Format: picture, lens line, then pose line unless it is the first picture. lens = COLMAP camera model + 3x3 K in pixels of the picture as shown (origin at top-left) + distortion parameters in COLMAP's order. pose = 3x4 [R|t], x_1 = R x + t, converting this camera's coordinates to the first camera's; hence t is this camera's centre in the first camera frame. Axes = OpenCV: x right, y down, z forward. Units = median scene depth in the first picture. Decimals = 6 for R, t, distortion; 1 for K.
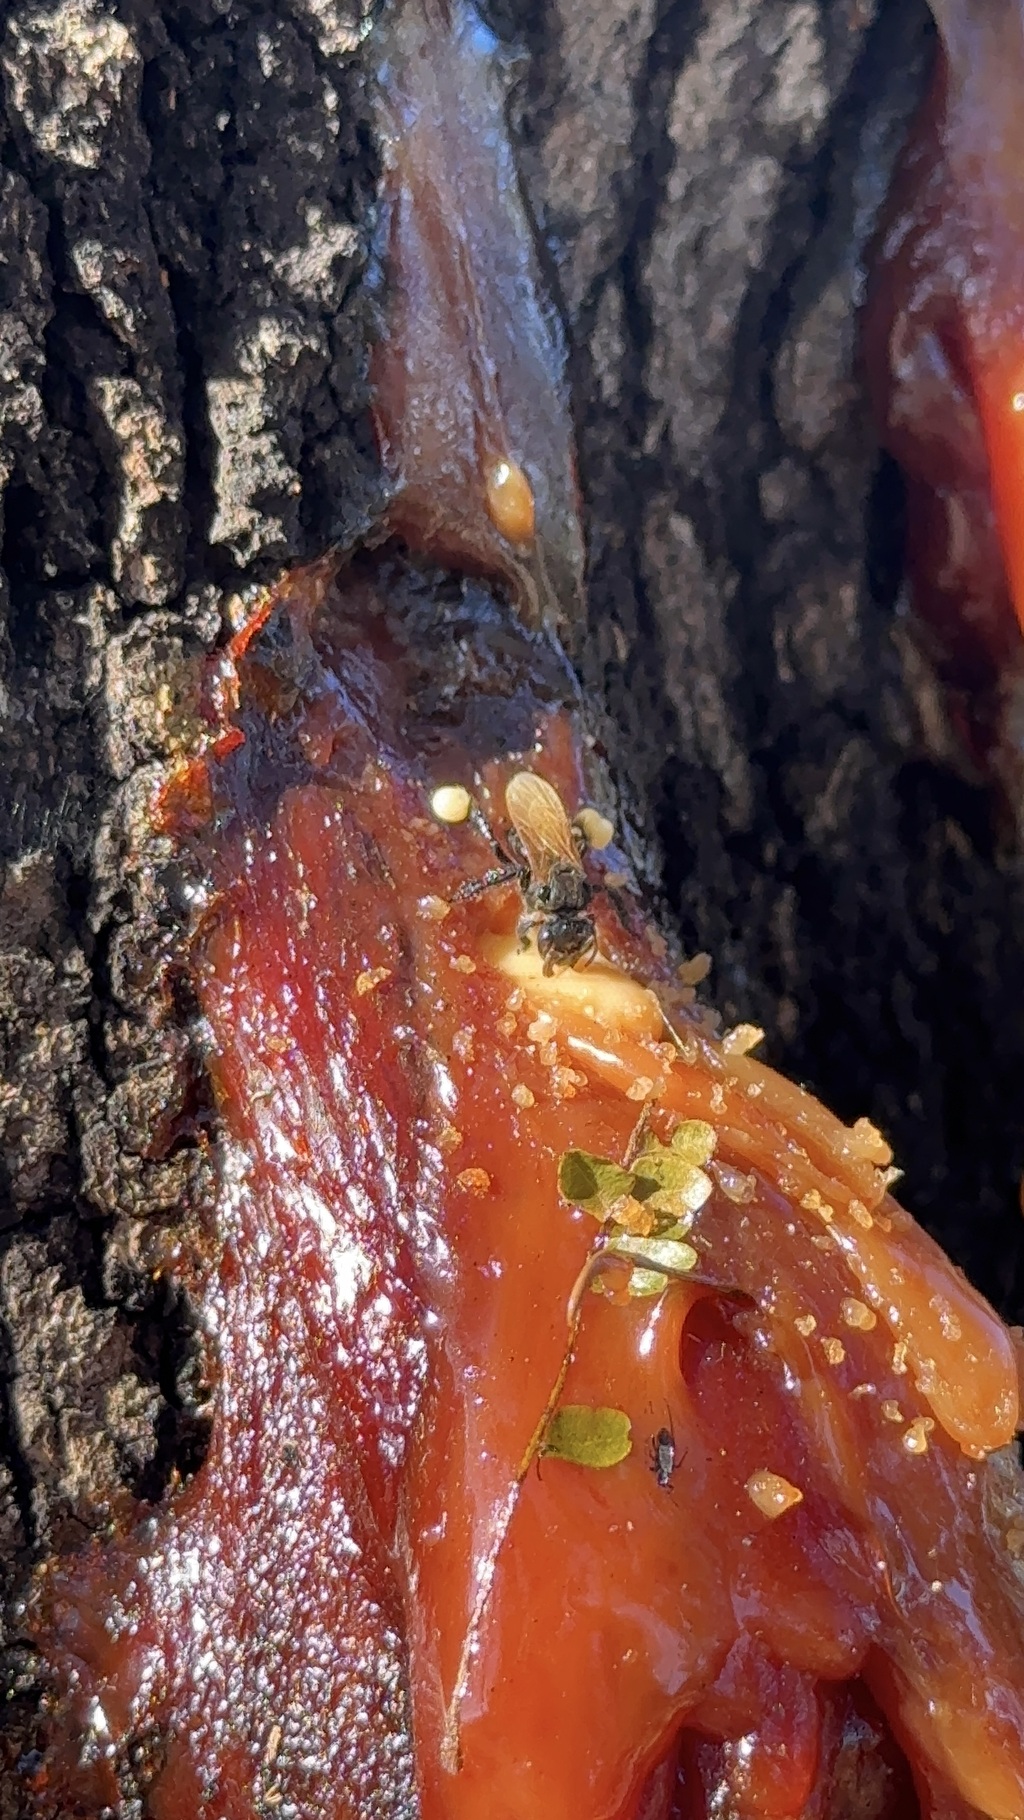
lens RADIAL K [[4874.9, 0, 506.9], [0, 4874.9, 903.2], [0, 0, 1]] dist [0.144202, 0.000000]
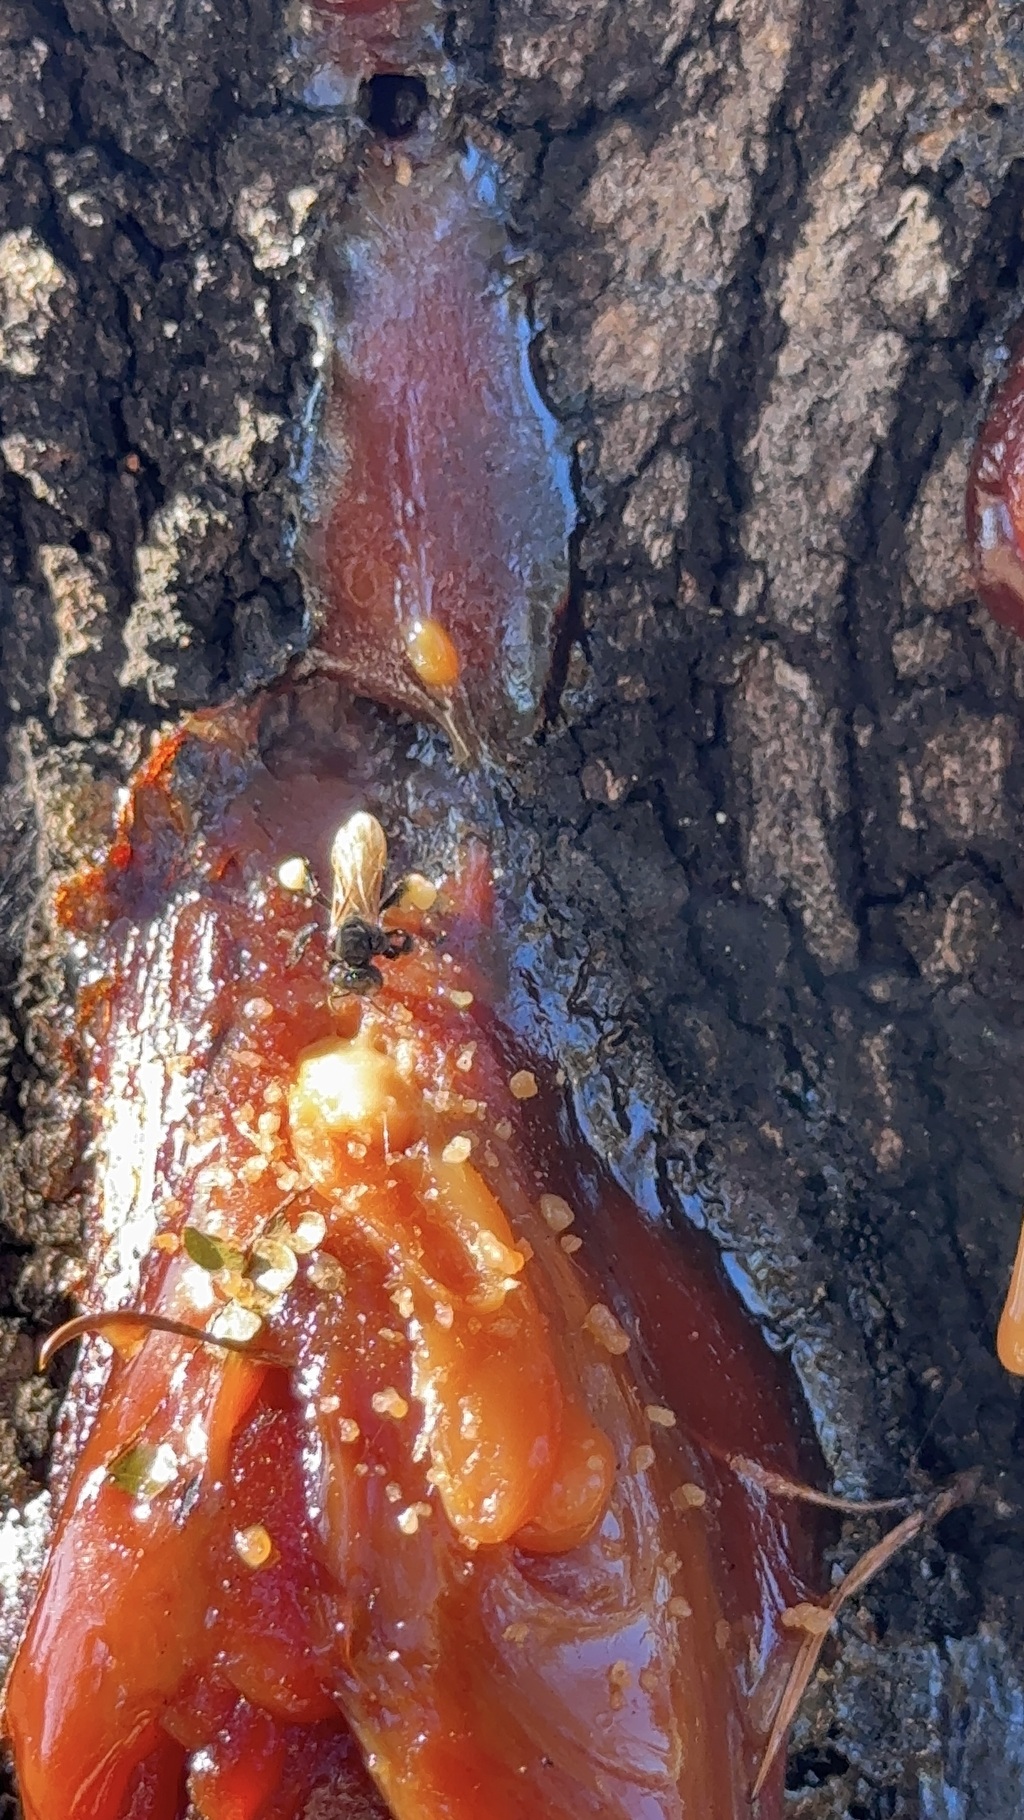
lens RADIAL K [[4874.9, 0, 494.6], [0, 4874.9, 916.9], [0, 0, 1]] dist [0.144202, 0.000000]
pose [[0.727994, 0.065696, -0.682428, 0.816702], [-0.067513, 0.997430, 0.024000, -0.052447], [0.682251, 0.028601, 0.730559, 0.197997]]
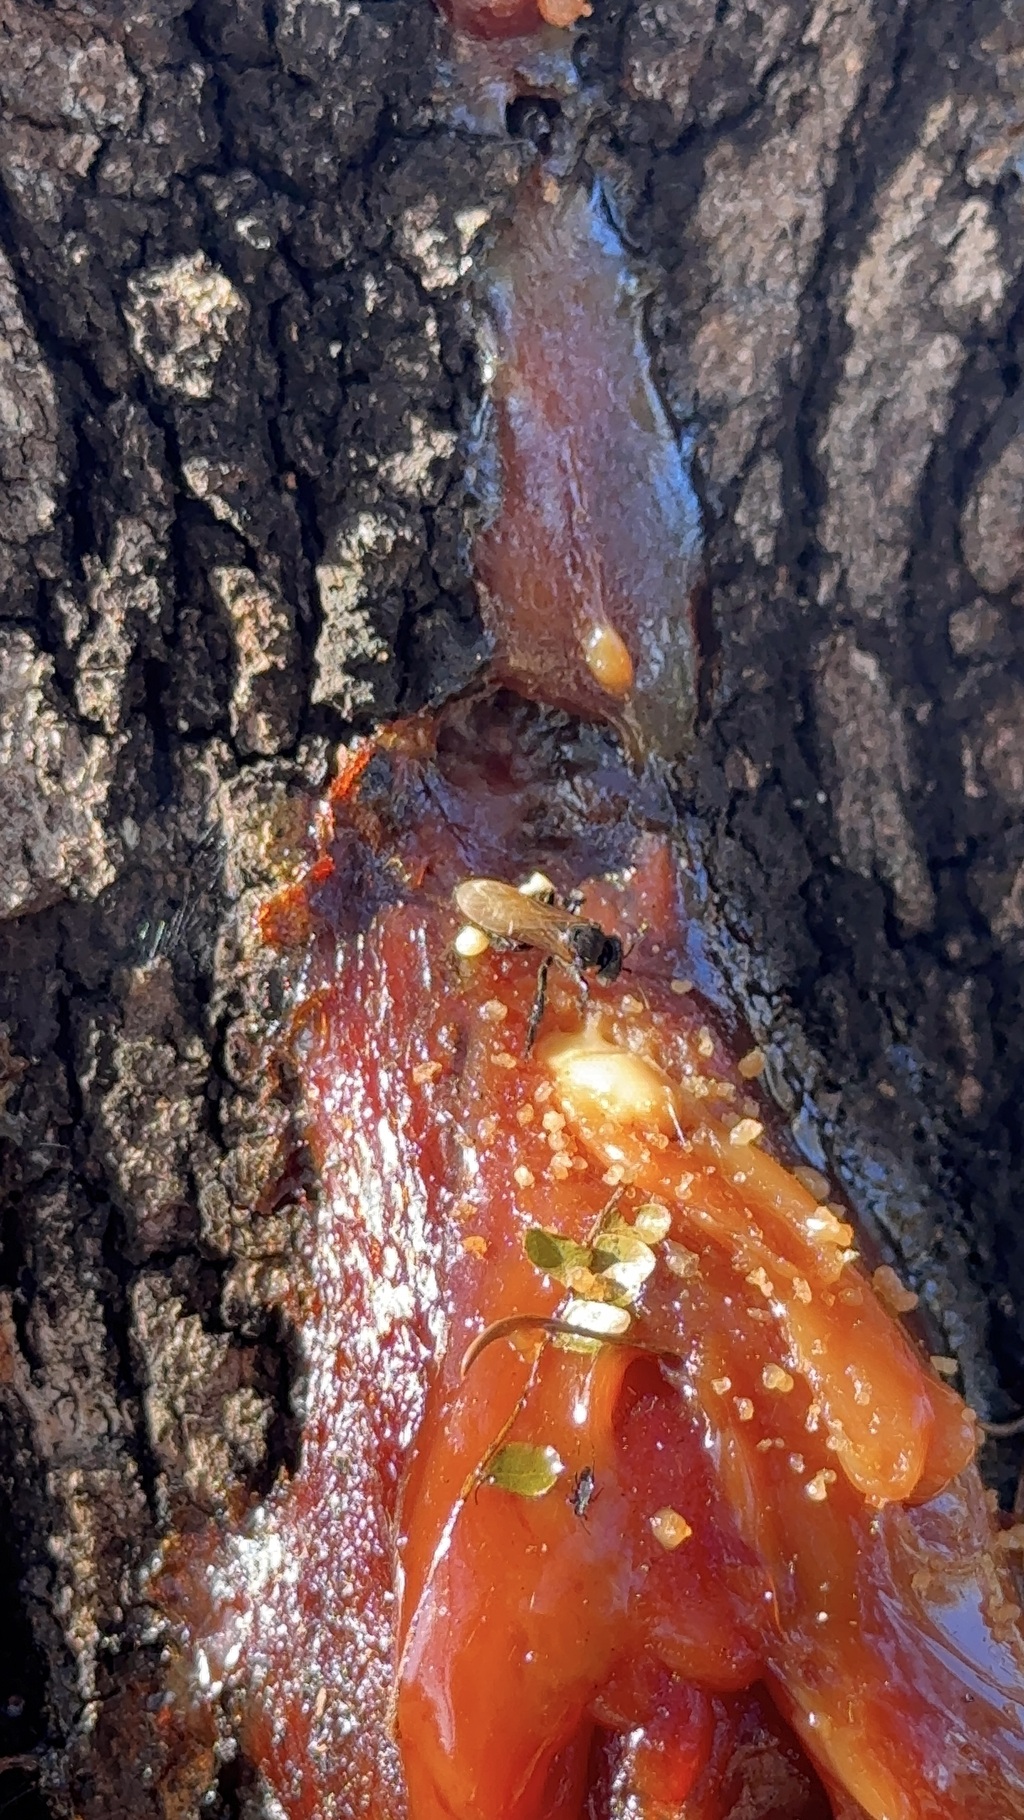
lens RADIAL K [[4874.9, 0, 527.4], [0, 4874.9, 905.0], [0, 0, 1]] dist [0.144202, 0.000000]
pose [[0.934317, 0.024470, -0.355601, 0.416558], [-0.014154, 0.999401, 0.031582, -0.062730], [0.356161, -0.024474, 0.934104, -0.103332]]
